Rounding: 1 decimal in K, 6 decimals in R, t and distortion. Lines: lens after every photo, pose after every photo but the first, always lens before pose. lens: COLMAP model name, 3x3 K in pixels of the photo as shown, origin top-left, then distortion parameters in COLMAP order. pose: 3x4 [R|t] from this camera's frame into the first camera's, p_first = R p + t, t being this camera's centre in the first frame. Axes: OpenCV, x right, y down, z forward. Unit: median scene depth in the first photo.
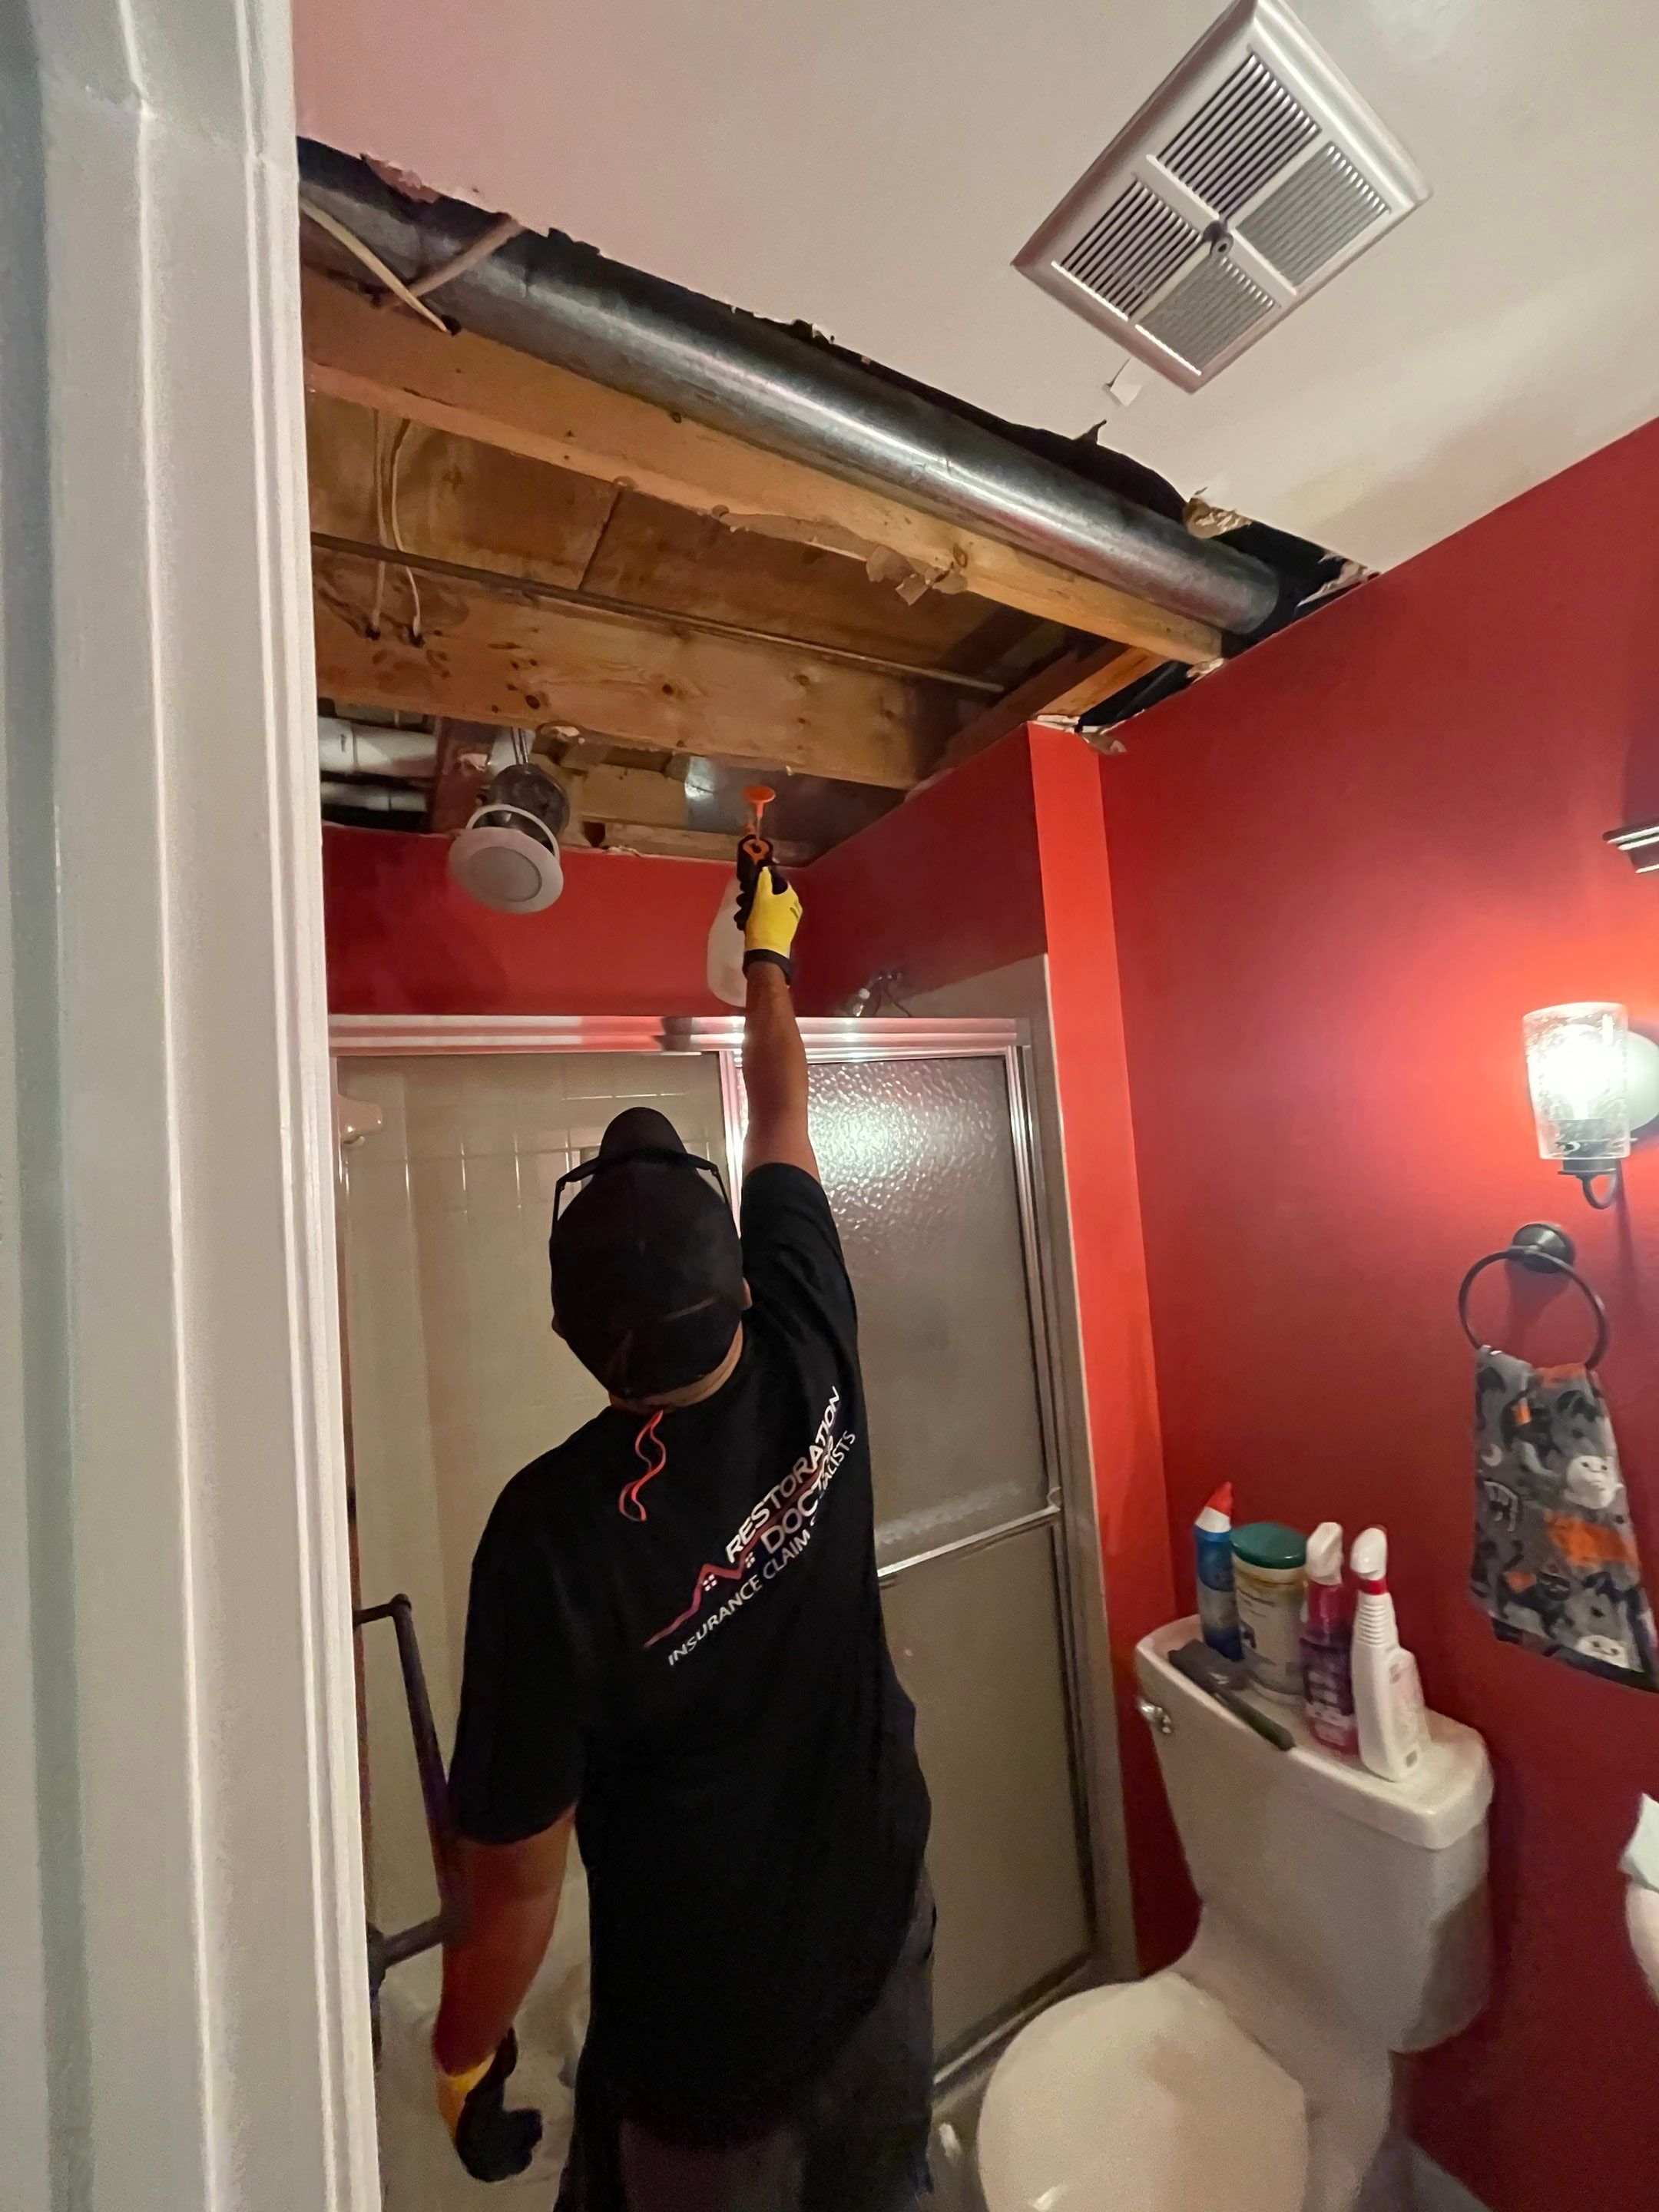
lens RADIAL K [[882.0, 0, 829.5], [0, 882.0, 1106.0], [0, 0, 1]] dist [0.001778, 0.000051]
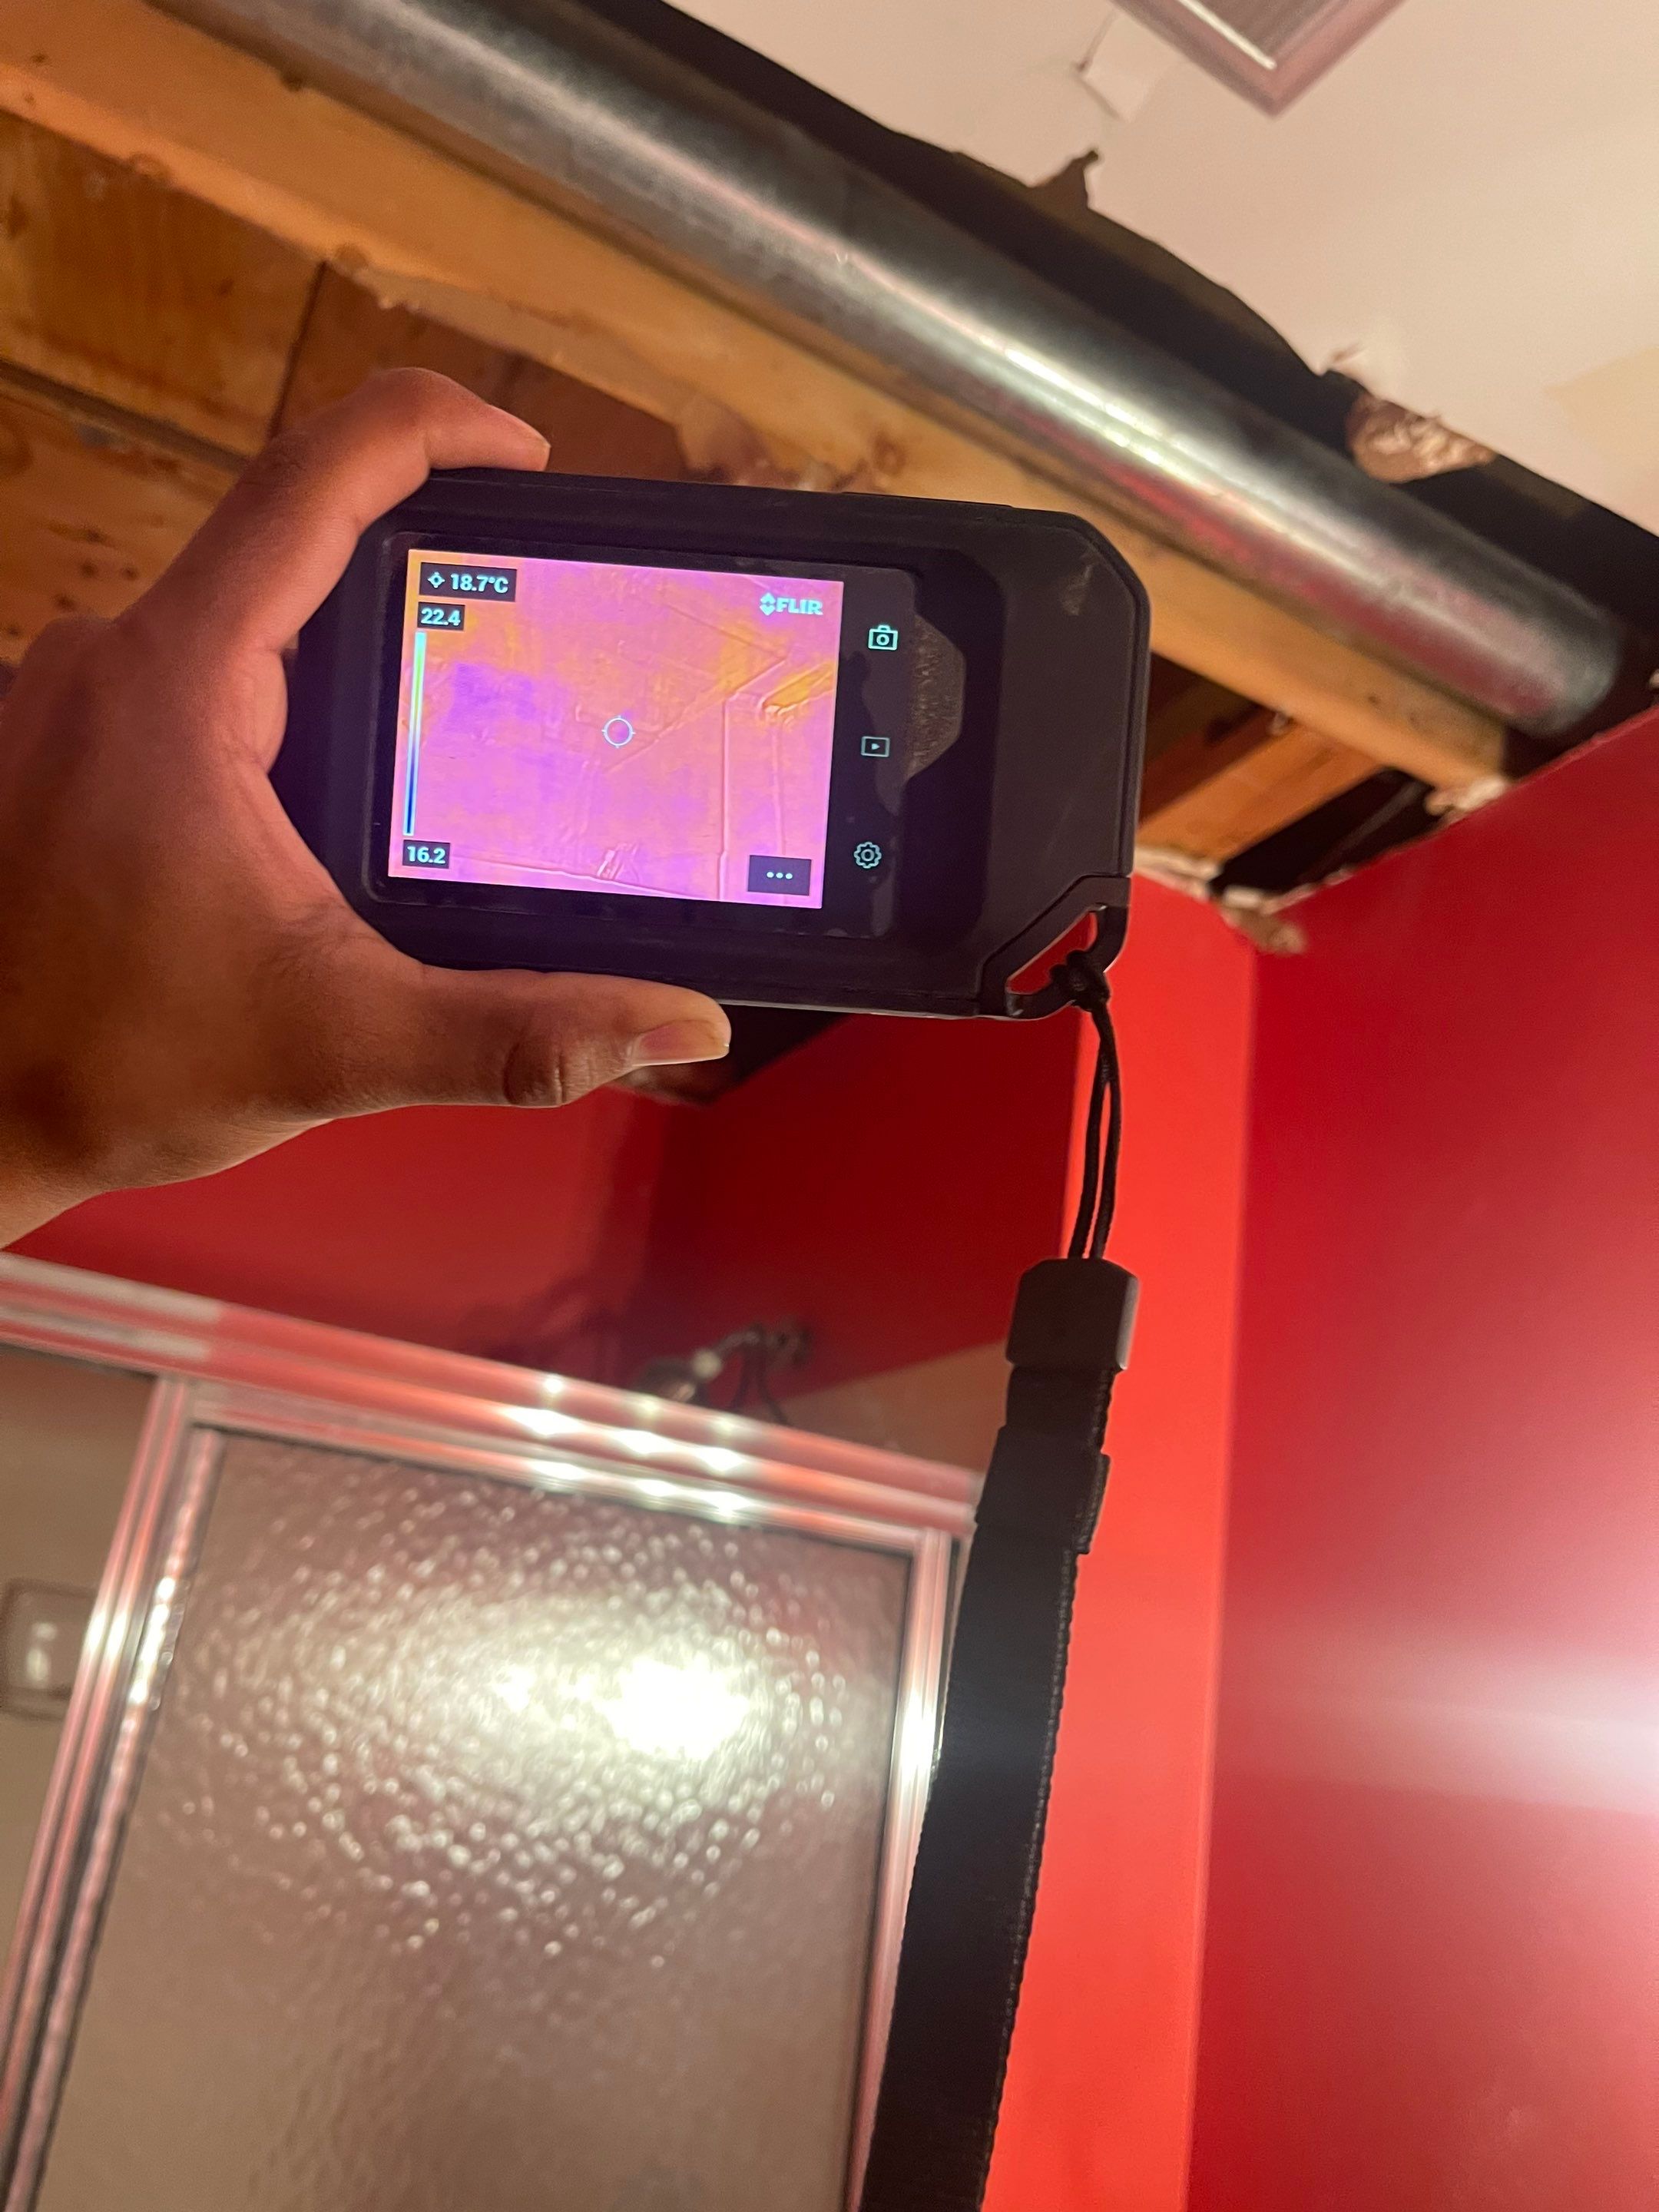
lens RADIAL K [[1642.6, 0, 829.5], [0, 1642.6, 1106.0], [0, 0, 1]] dist [0.022951, -0.052593]
pose [[0.970546, 0.192311, -0.145108, 0.332390], [-0.228518, 0.925598, -0.301741, -0.012707], [0.076284, 0.326014, 0.942282, 0.278141]]
